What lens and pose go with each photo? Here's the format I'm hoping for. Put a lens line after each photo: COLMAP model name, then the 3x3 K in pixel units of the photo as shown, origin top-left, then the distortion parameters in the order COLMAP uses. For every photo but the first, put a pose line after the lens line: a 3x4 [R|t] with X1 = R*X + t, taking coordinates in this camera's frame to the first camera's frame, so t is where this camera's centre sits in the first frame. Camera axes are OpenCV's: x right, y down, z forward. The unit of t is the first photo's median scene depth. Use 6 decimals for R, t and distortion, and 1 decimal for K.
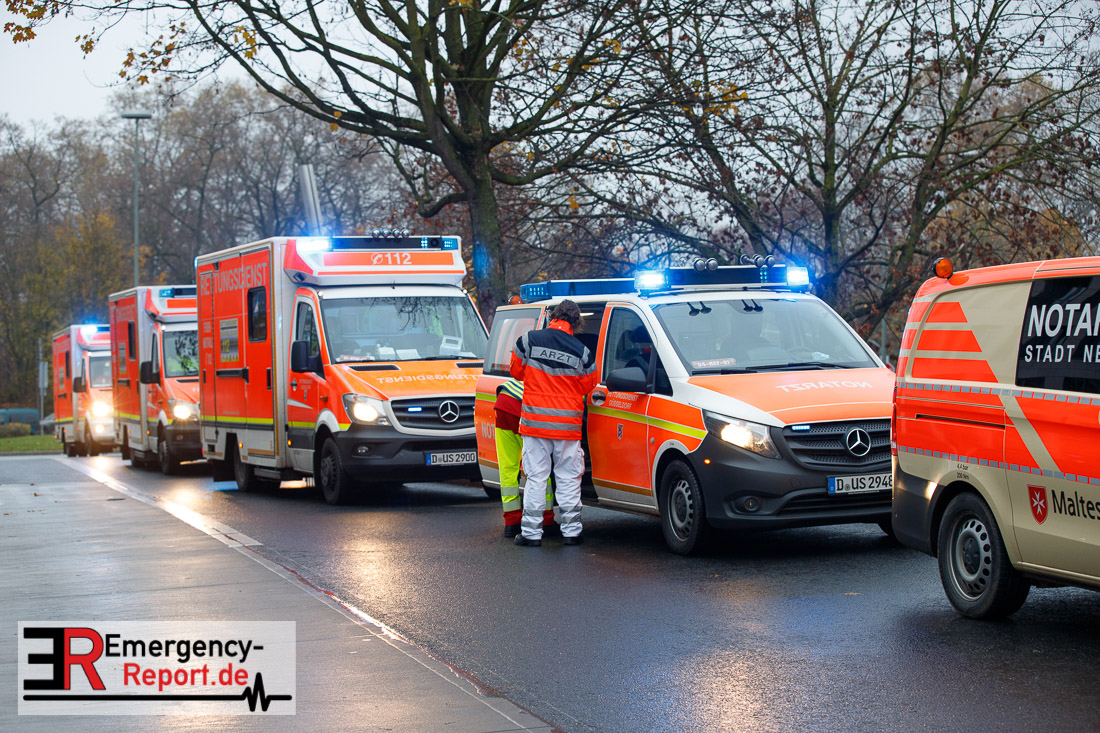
lens RADIAL K [[2227.4, 0, 550.7], [0, 2227.4, 414.9], [0, 0, 1]] dist [-0.302802, -0.062915]
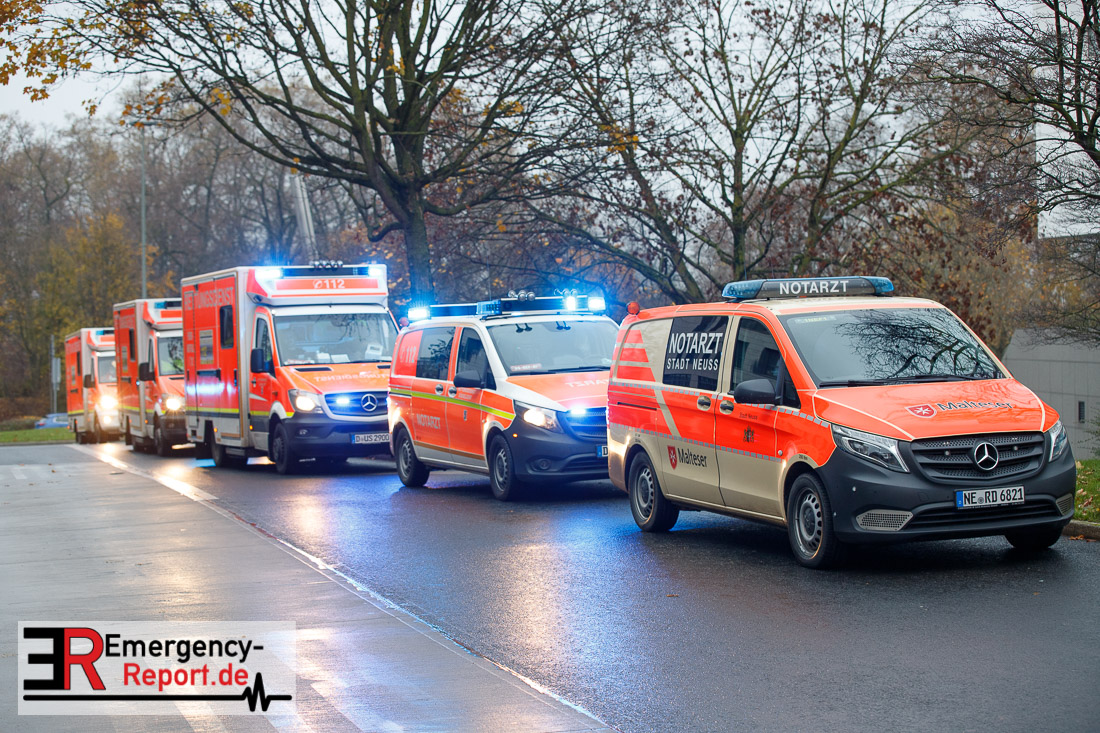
lens RADIAL K [[2296.9, 0, 549.6], [0, 2296.9, 401.8], [0, 0, 1]] dist [-0.269729, -0.097475]
pose [[0.999899, -0.006423, -0.012661, 0.065886], [0.006402, 0.999978, -0.001731, 0.000984], [0.012672, 0.001650, 0.999918, -0.295506]]
